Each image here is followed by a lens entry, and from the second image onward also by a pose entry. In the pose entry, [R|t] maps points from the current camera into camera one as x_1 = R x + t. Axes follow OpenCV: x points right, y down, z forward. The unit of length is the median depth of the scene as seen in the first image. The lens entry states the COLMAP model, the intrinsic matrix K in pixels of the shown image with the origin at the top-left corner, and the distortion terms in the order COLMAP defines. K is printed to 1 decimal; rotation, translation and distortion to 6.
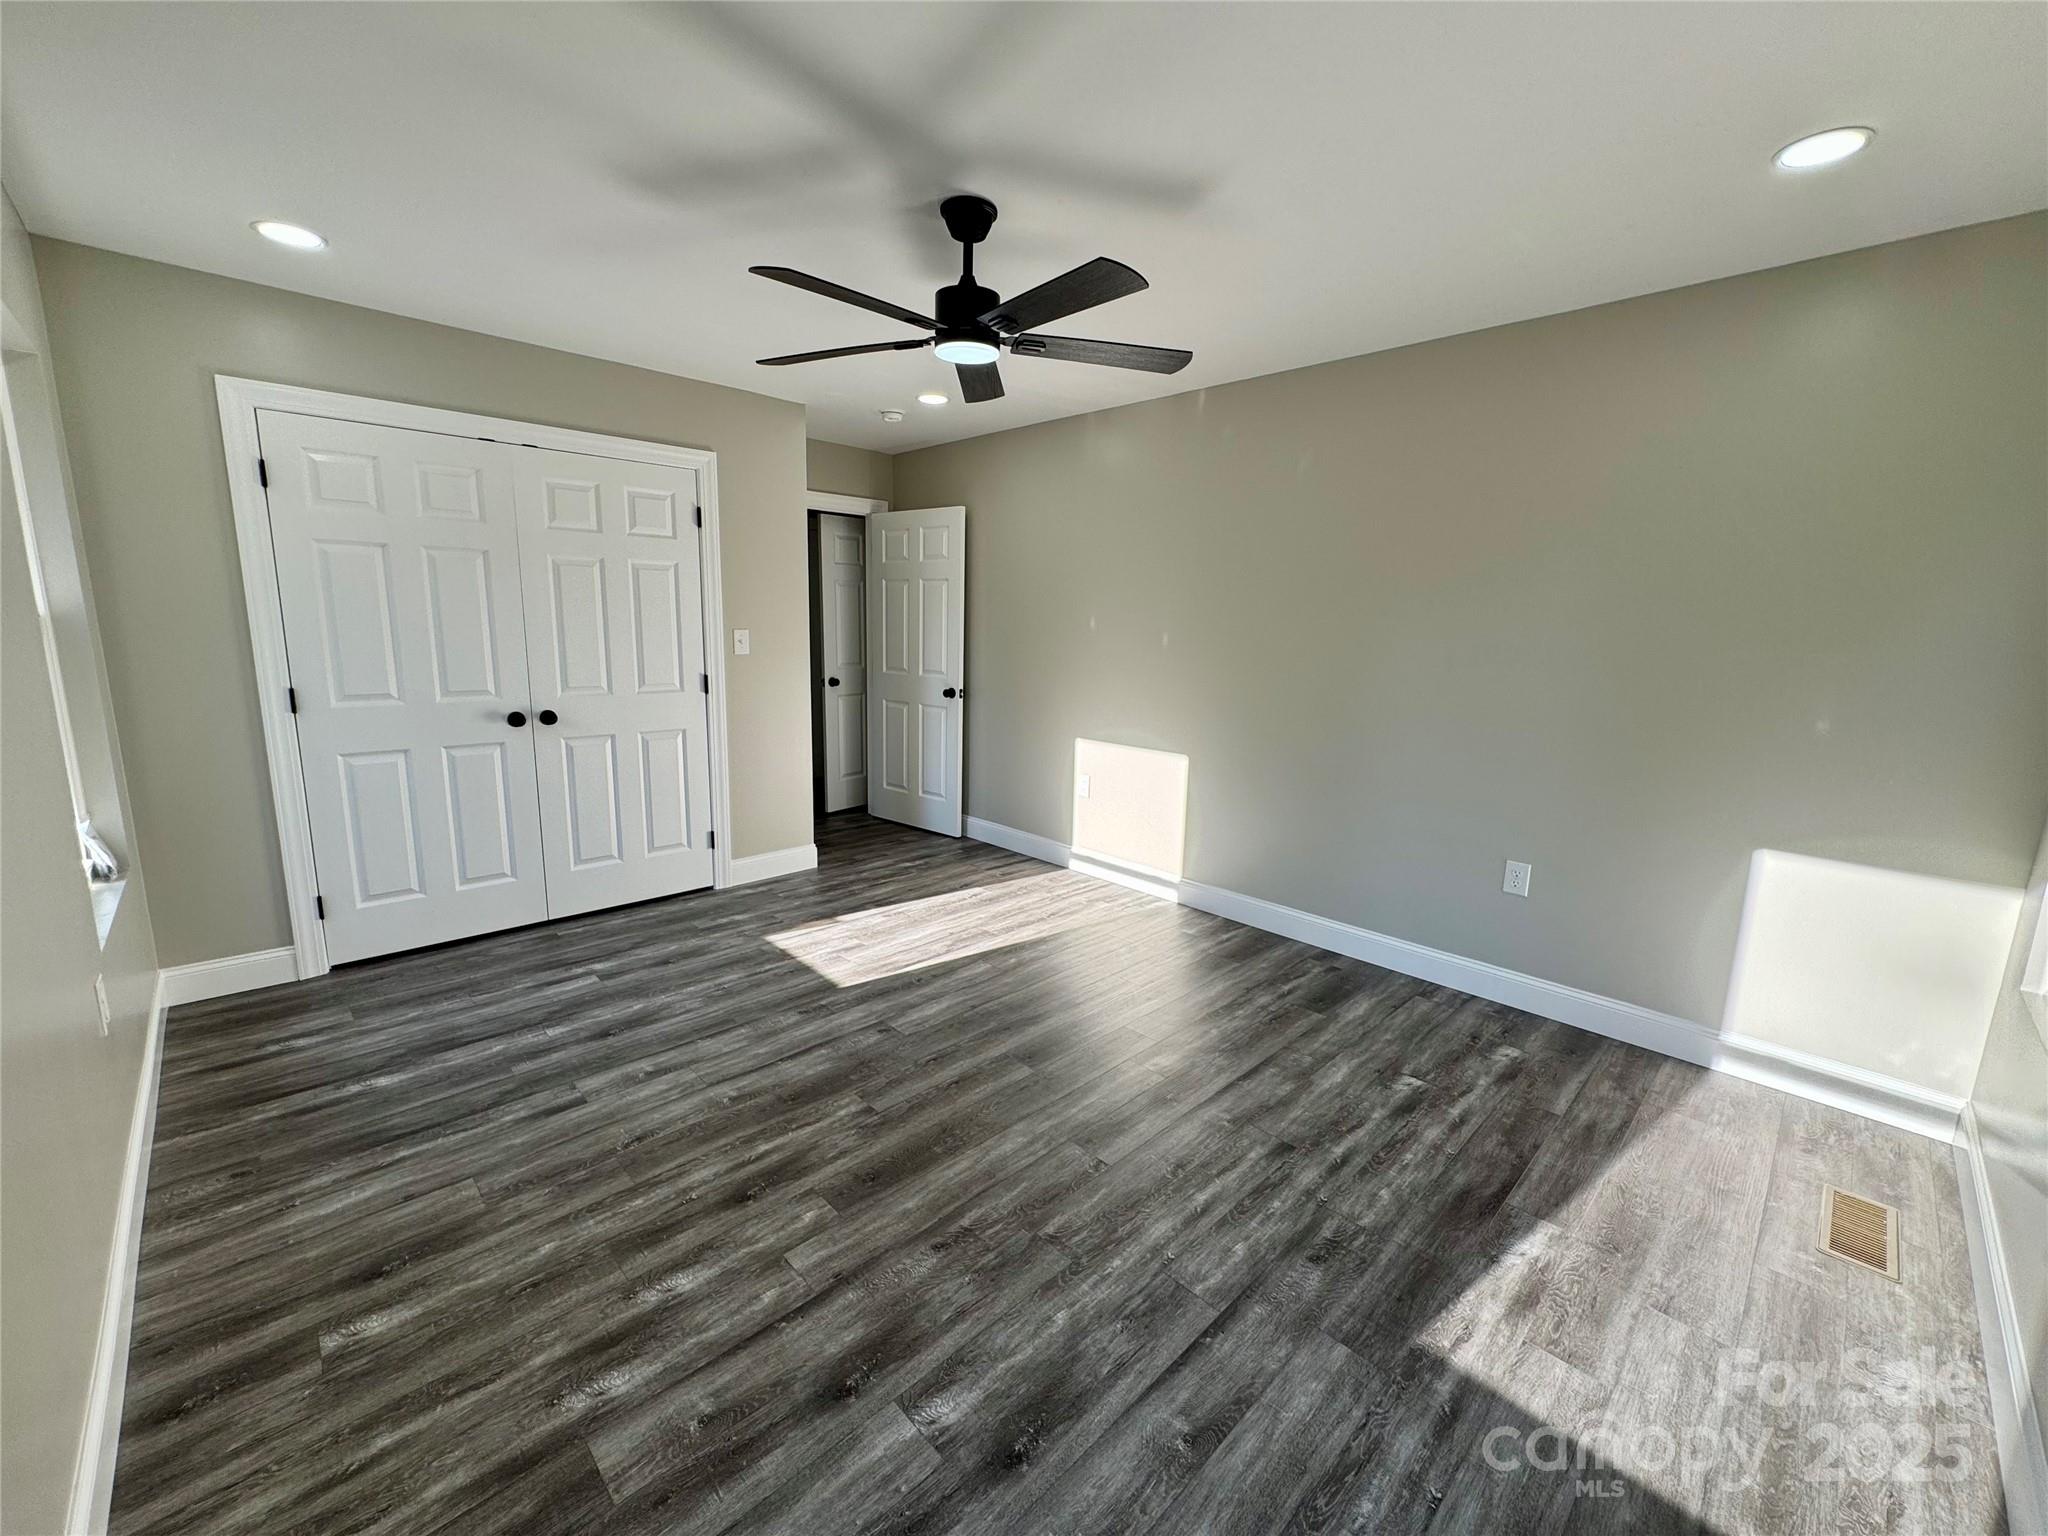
lens RADIAL K [[816.4, 0, 1021.5], [0, 816.4, 763.1], [0, 0, 1]] dist [0.000295, 0.000186]
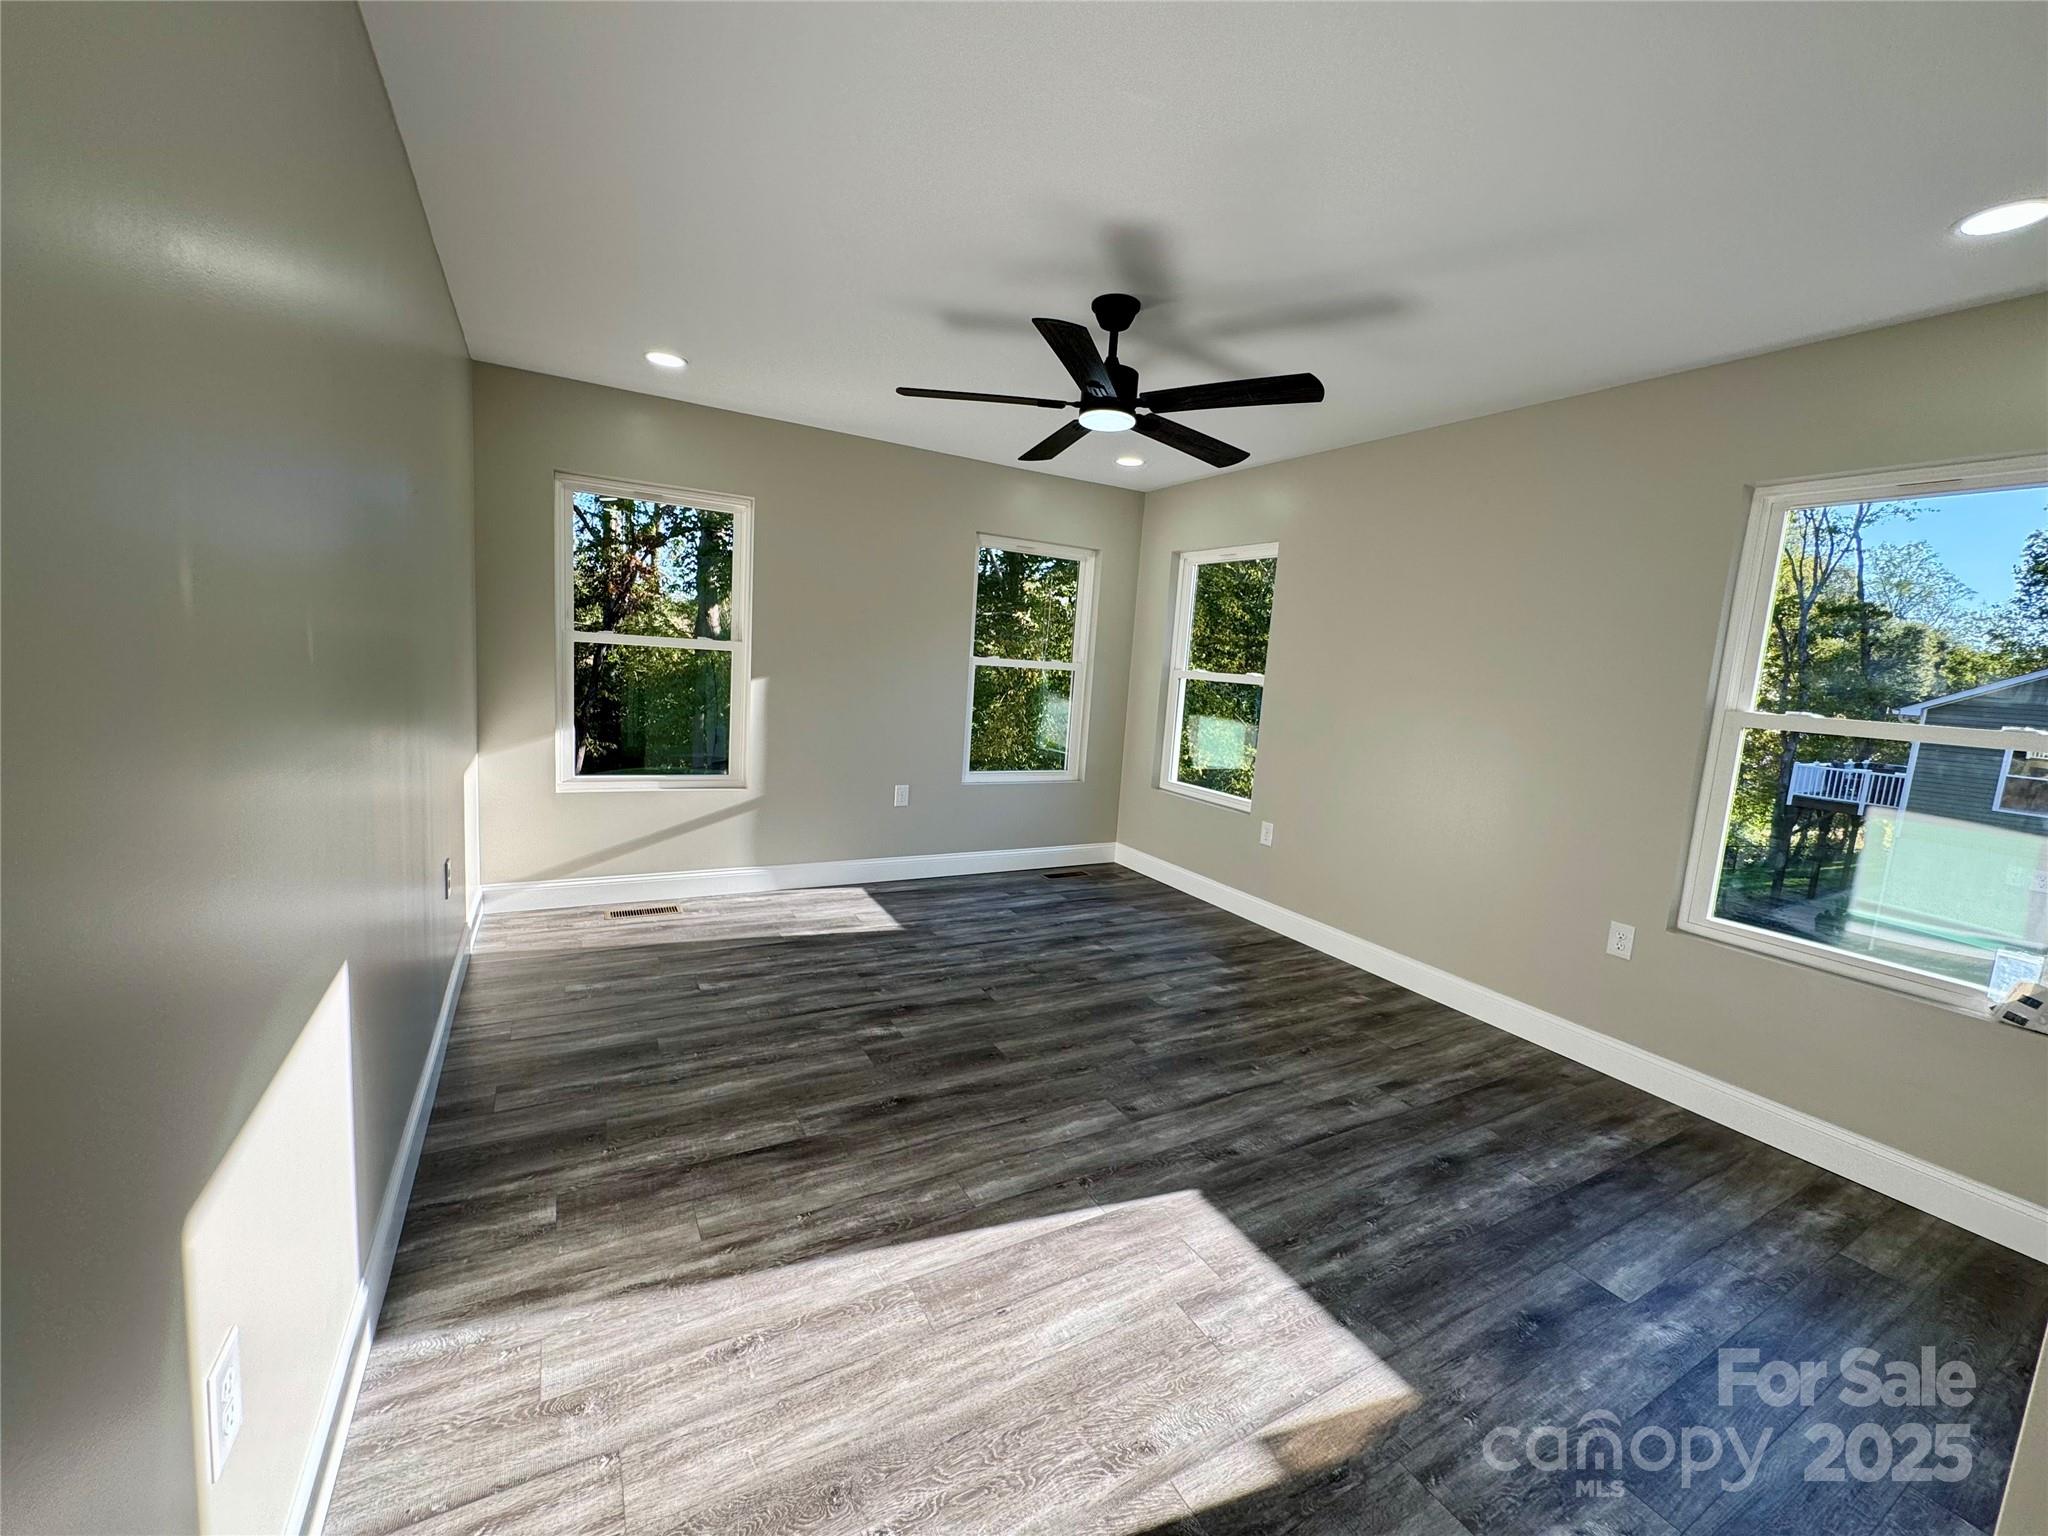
lens RADIAL K [[816.4, 0, 1021.5], [0, 816.4, 763.1], [0, 0, 1]] dist [0.000295, 0.000186]
pose [[-0.962593, -0.120926, 0.242469, -0.270680], [-0.043029, 0.951751, 0.303841, -0.366585], [-0.267513, 0.282042, -0.921352, 2.107102]]
